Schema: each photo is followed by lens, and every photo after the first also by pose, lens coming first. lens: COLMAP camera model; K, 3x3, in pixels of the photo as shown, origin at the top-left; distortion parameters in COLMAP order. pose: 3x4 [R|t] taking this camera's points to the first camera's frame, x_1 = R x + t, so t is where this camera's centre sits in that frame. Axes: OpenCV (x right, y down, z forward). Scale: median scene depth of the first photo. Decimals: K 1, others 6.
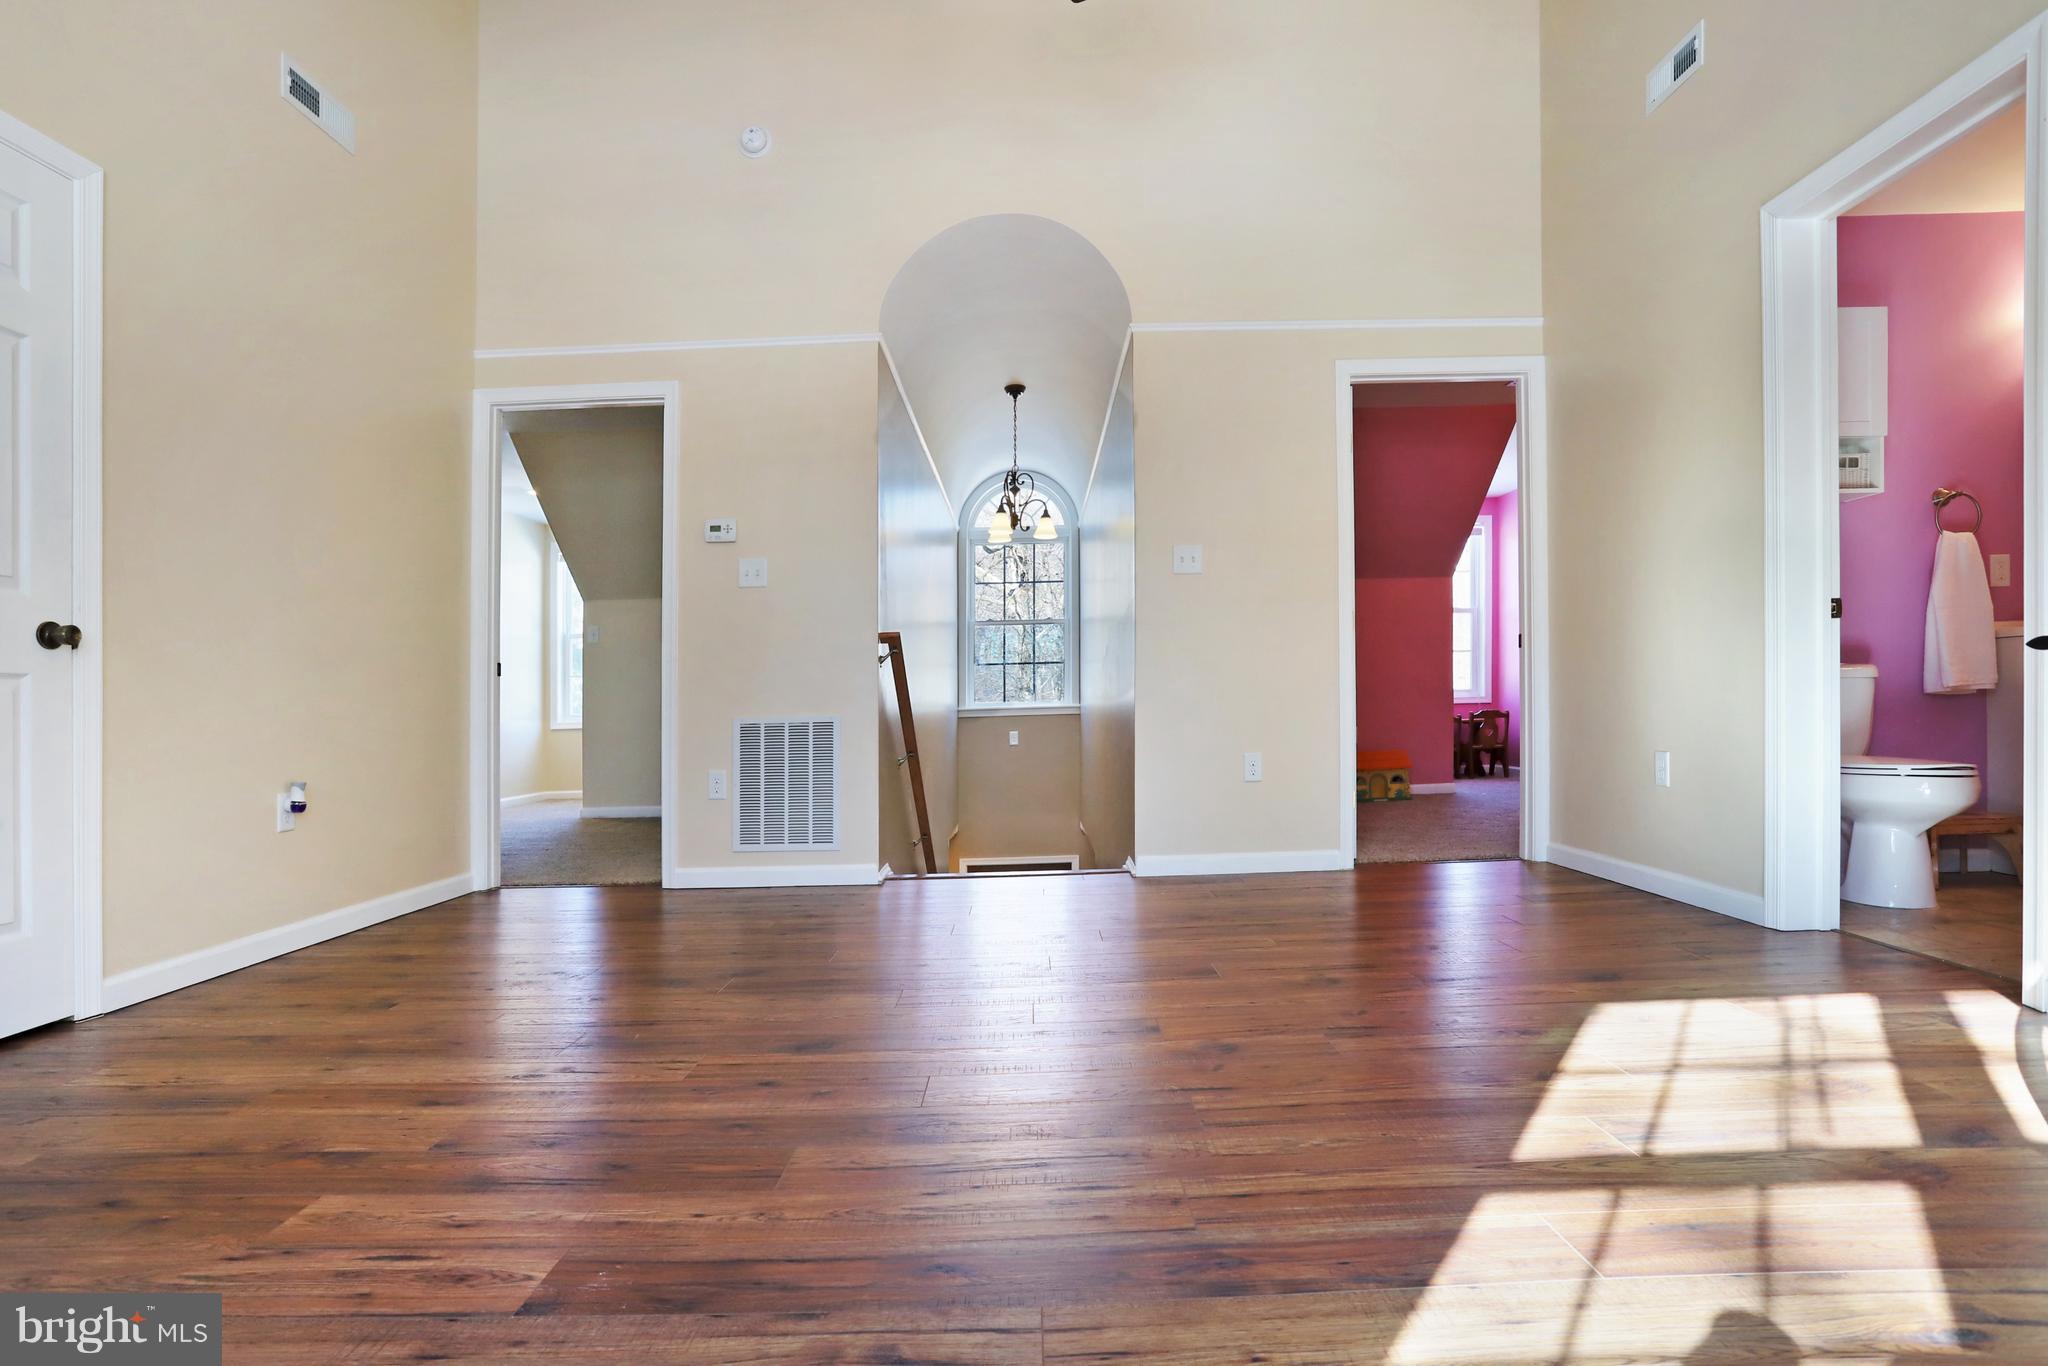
lens RADIAL K [[1017.6, 0, 1043.4], [0, 1017.6, 698.4], [0, 0, 1]] dist [-0.034654, 0.001761]
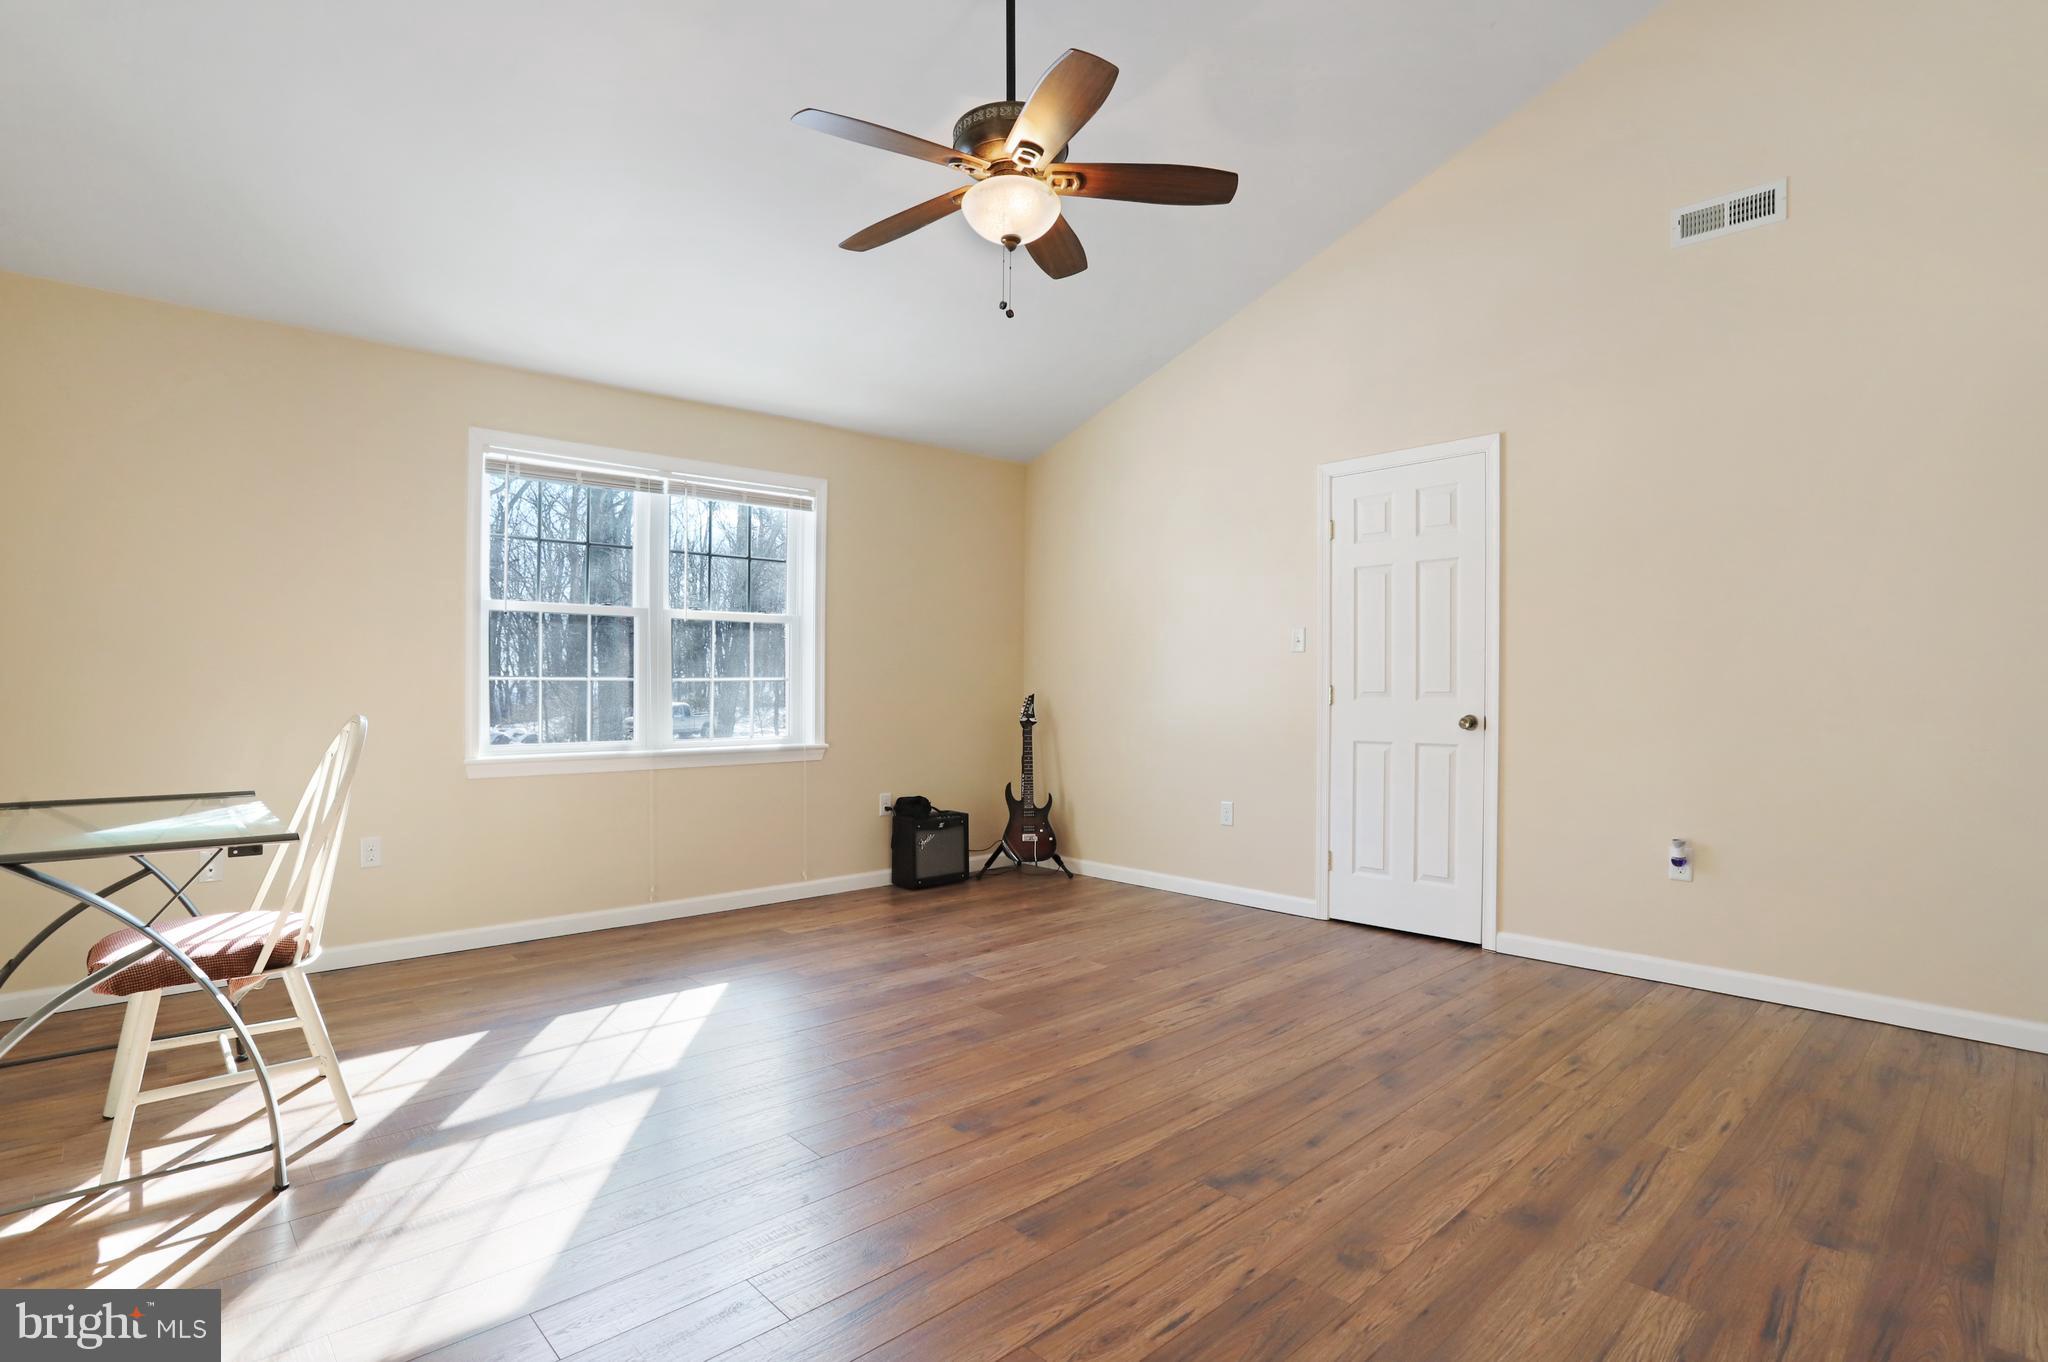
lens RADIAL K [[1042.1, 0, 1031.0], [0, 1042.1, 666.9], [0, 0, 1]] dist [-0.046952, 0.000606]
pose [[-0.739421, 0.020536, -0.672930, 0.482517], [0.028889, 0.999582, -0.001239, -0.110035], [0.672623, -0.020357, -0.739705, 1.136448]]
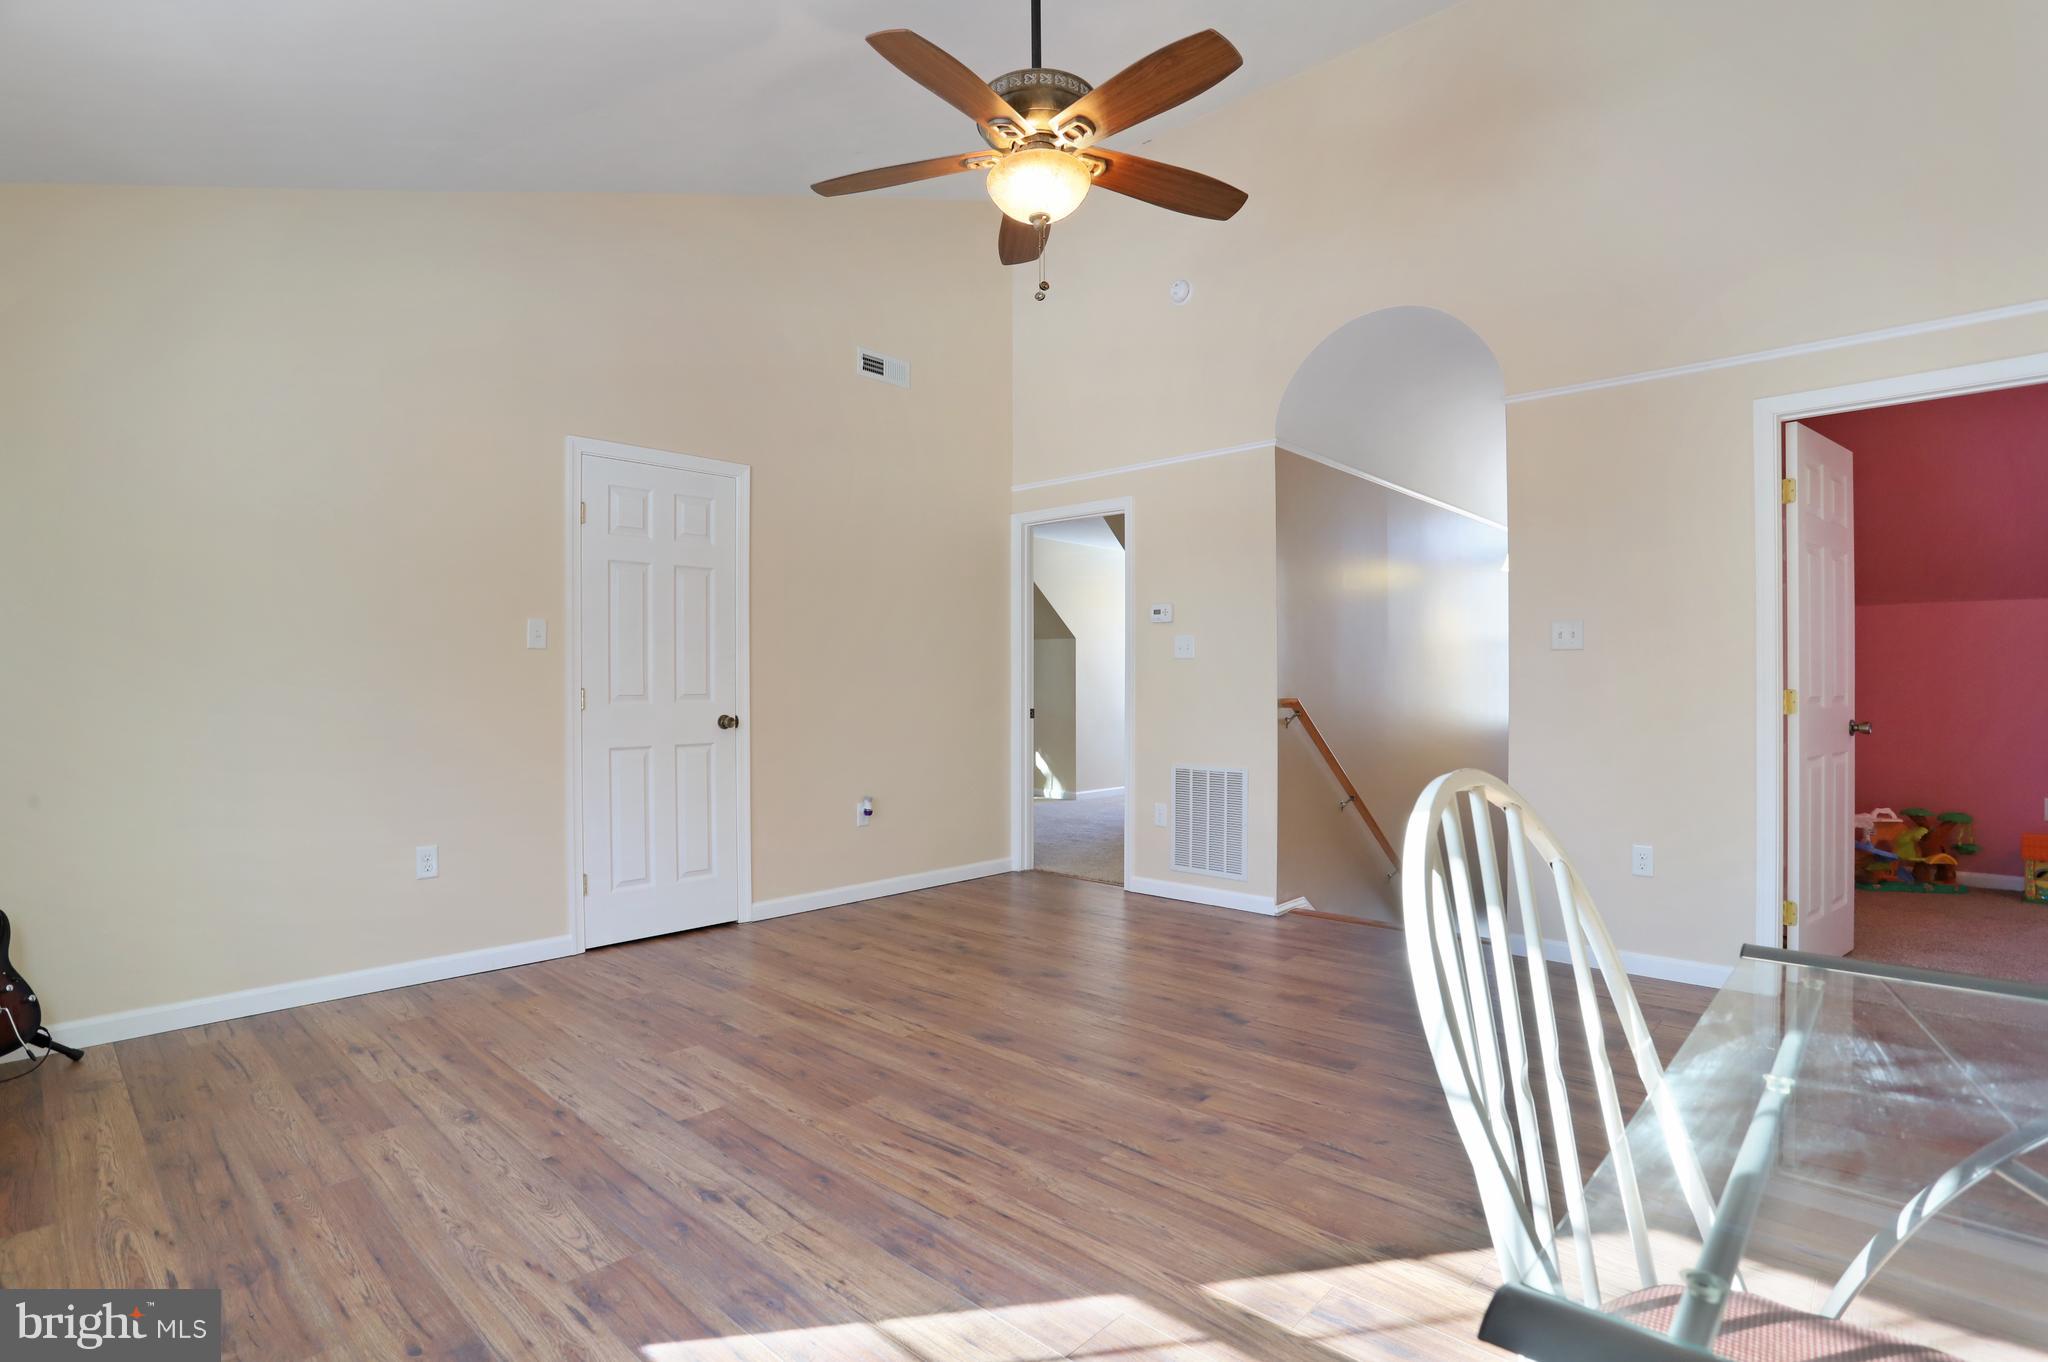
lens RADIAL K [[986.9, 0, 1048.0], [0, 986.9, 672.1], [0, 0, 1]] dist [-0.078749, 0.039653]
pose [[0.744474, 0.019494, -0.667367, 0.436683], [-0.018108, 0.999795, 0.009004, -0.113708], [0.667406, 0.005381, 0.744675, 0.001677]]
